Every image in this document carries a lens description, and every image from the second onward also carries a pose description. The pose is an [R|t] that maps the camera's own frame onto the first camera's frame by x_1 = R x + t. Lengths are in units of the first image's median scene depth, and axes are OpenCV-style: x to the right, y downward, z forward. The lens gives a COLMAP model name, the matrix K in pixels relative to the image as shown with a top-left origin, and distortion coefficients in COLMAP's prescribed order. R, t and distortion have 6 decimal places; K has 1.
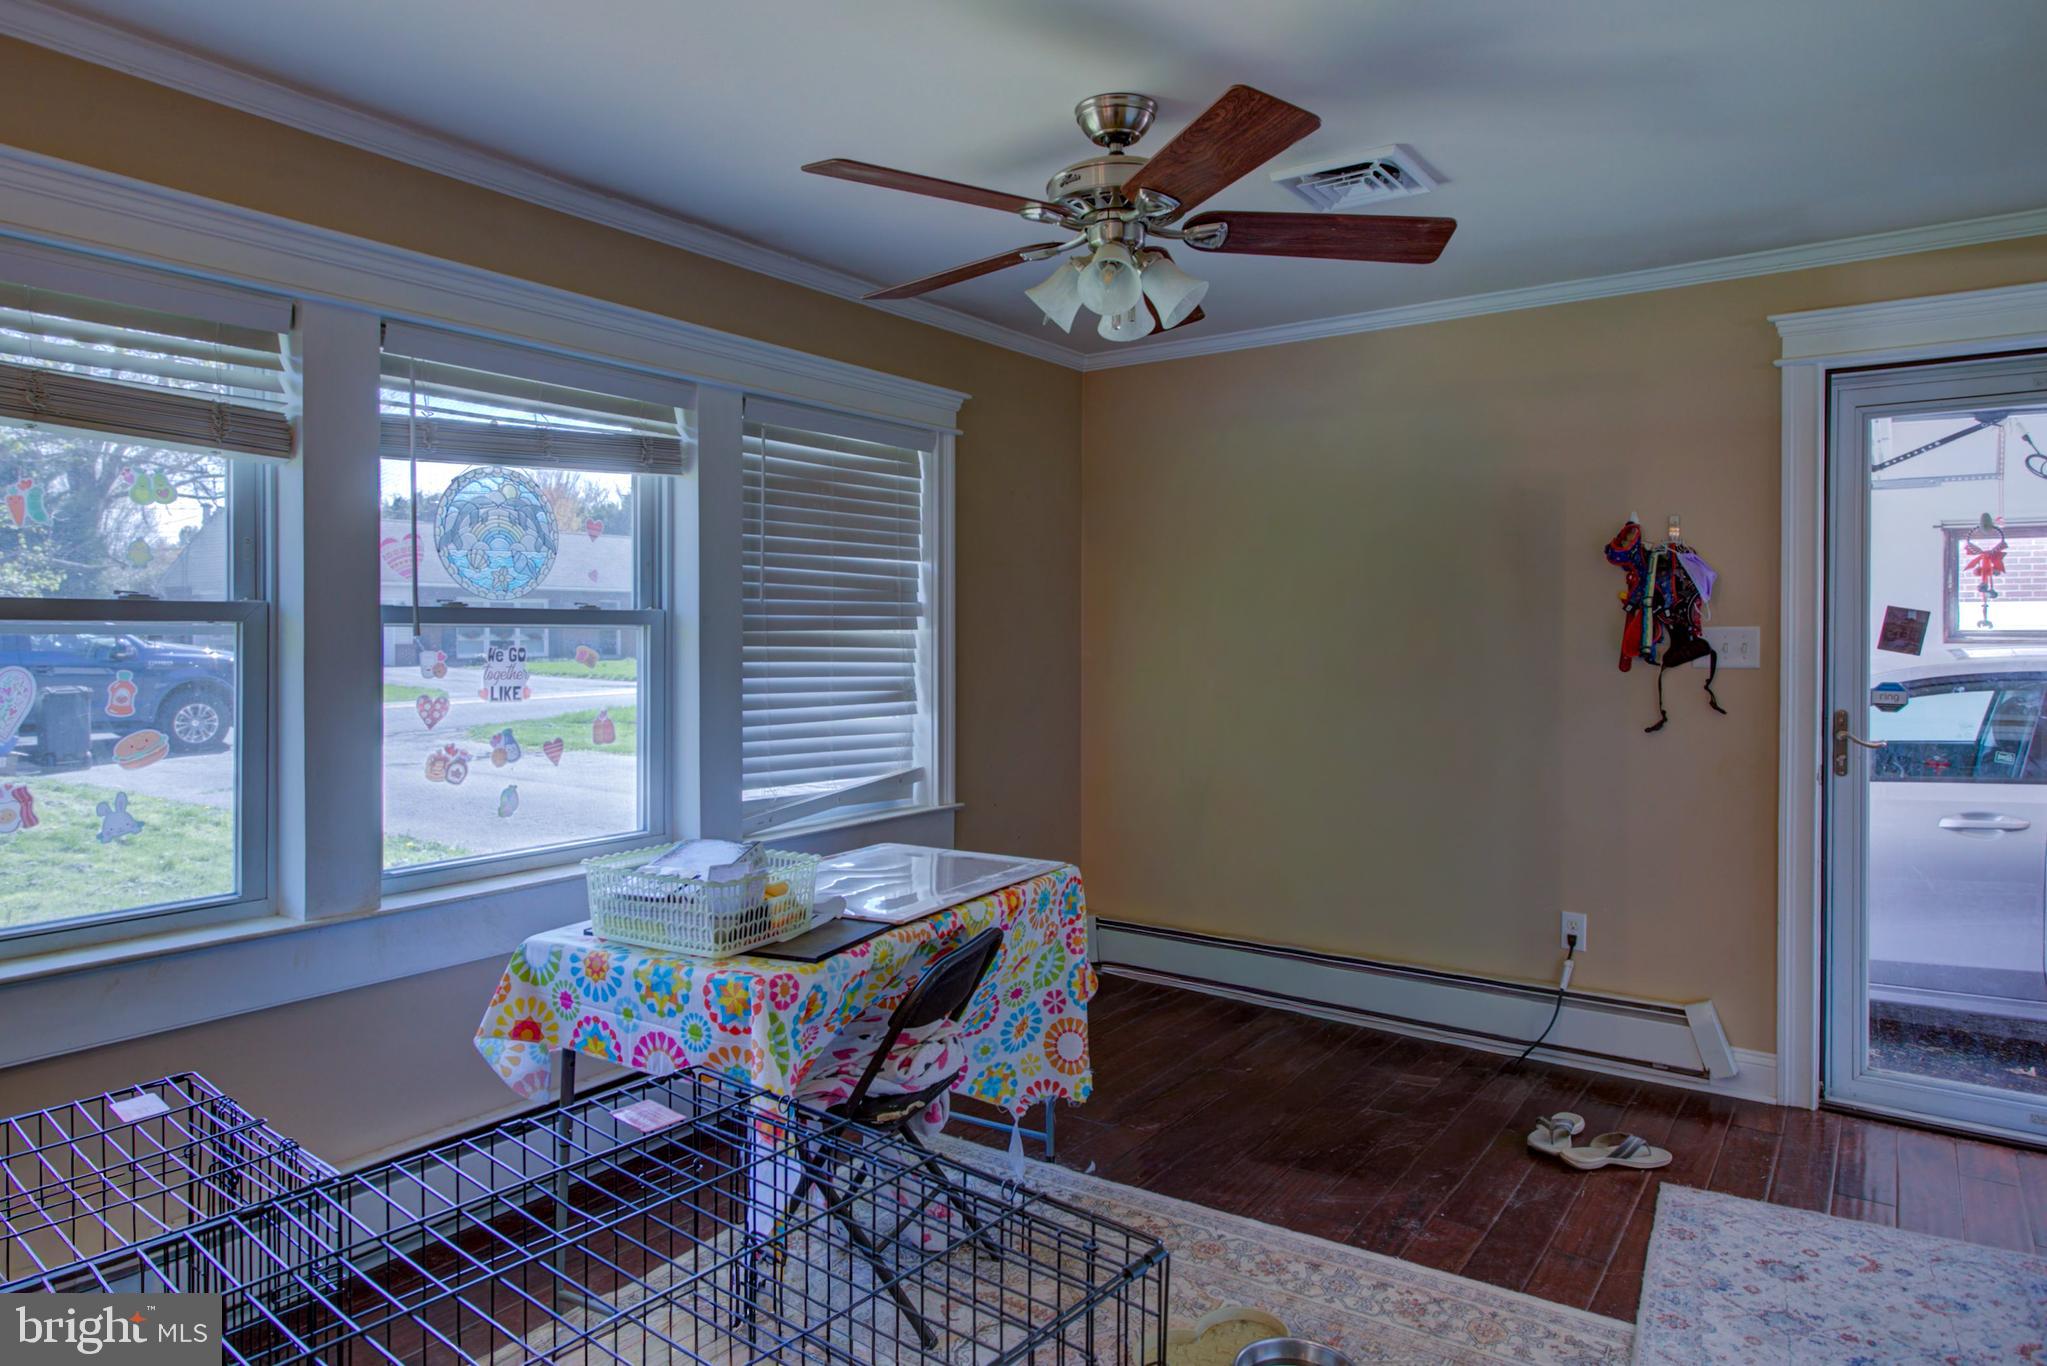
lens RADIAL K [[1266.6, 0, 1016.3], [0, 1266.6, 642.2], [0, 0, 1]] dist [0.001886, -0.001182]
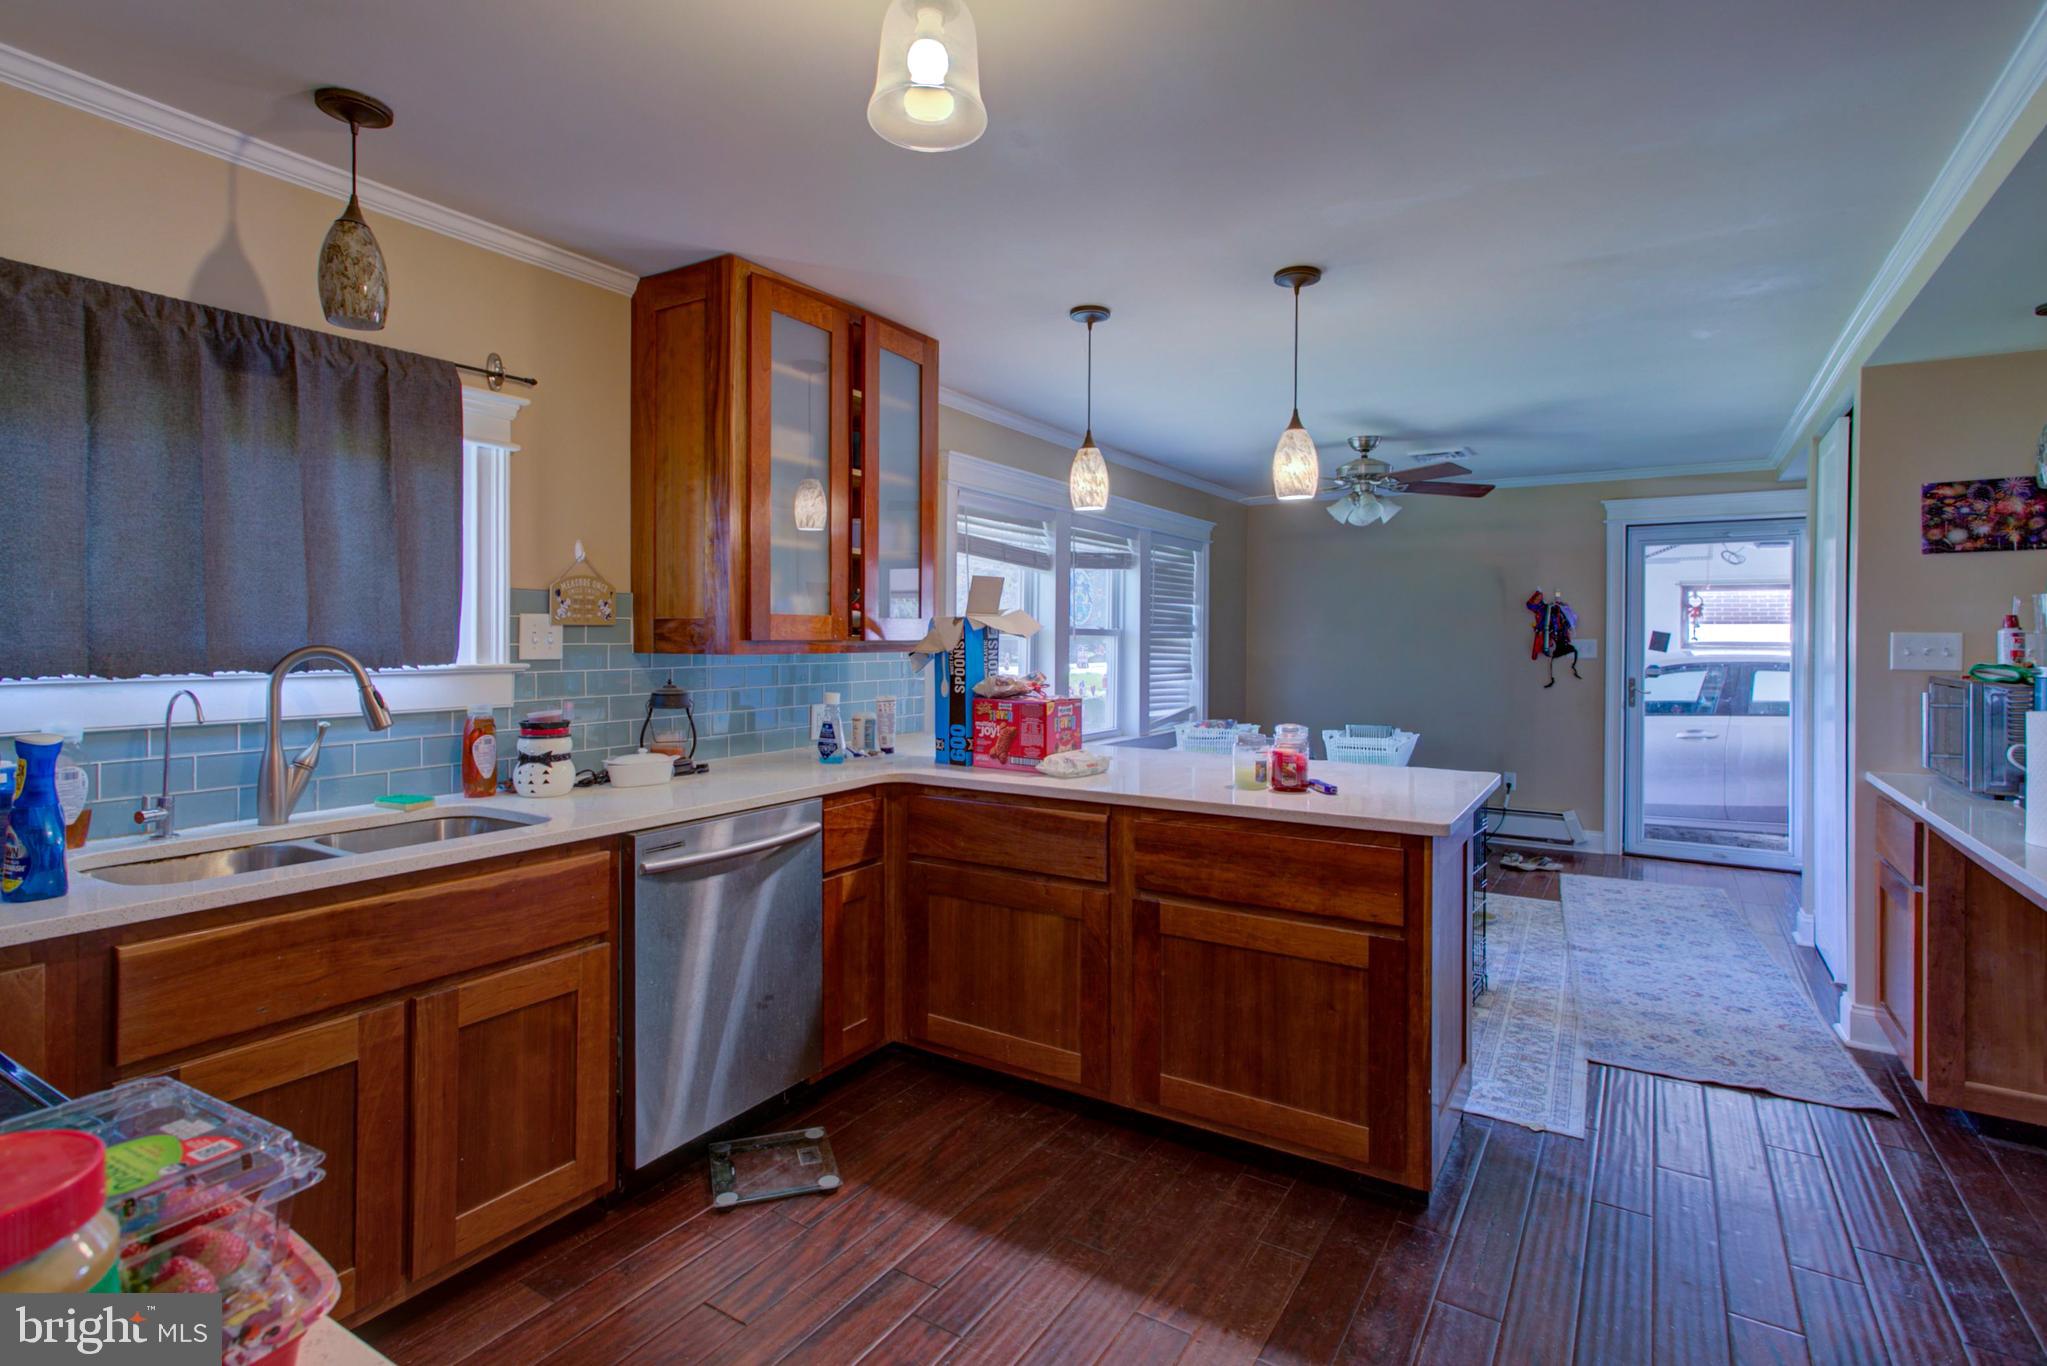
lens RADIAL K [[1004.5, 0, 1038.0], [0, 1004.5, 642.8], [0, 0, 1]] dist [0.007056, 0.002918]
pose [[0.998413, 0.005247, 0.056066, -0.470449], [-0.005035, 0.999980, -0.003922, 0.005132], [-0.056085, 0.003634, 0.998419, -0.678667]]
